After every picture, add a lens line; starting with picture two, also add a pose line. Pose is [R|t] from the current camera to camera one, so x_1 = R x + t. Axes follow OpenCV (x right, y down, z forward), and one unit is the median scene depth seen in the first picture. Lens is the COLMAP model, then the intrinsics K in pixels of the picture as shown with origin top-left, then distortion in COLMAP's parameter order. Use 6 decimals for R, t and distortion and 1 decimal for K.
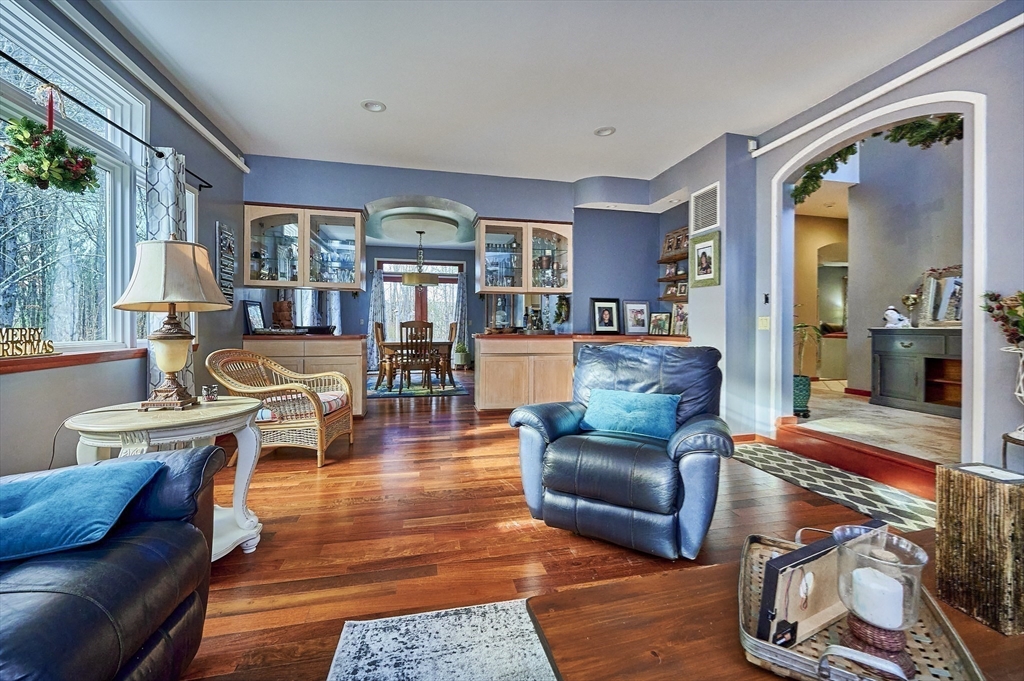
lens RADIAL K [[431.7, 0, 522.9], [0, 431.7, 324.0], [0, 0, 1]] dist [0.001979, 0.000162]
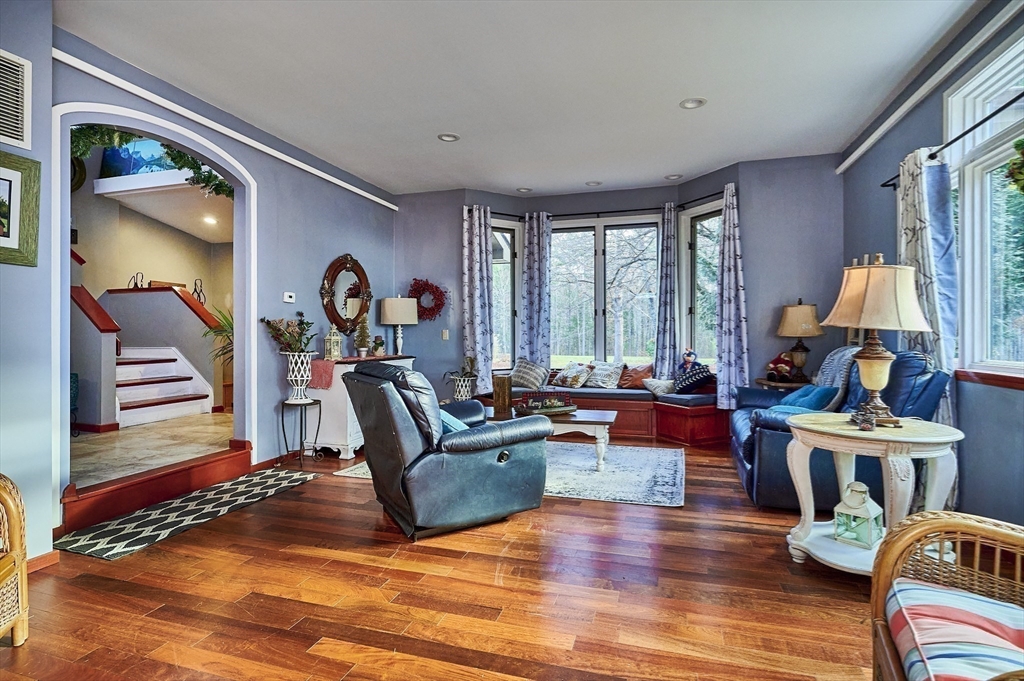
lens RADIAL K [[527.7, 0, 509.4], [0, 527.7, 334.0], [0, 0, 1]] dist [-0.006699, -0.000755]
pose [[-0.863841, -0.006743, 0.503719, -0.476207], [-0.003801, 0.999969, 0.006867, -0.024505], [-0.503750, 0.004017, -0.863840, 1.743528]]
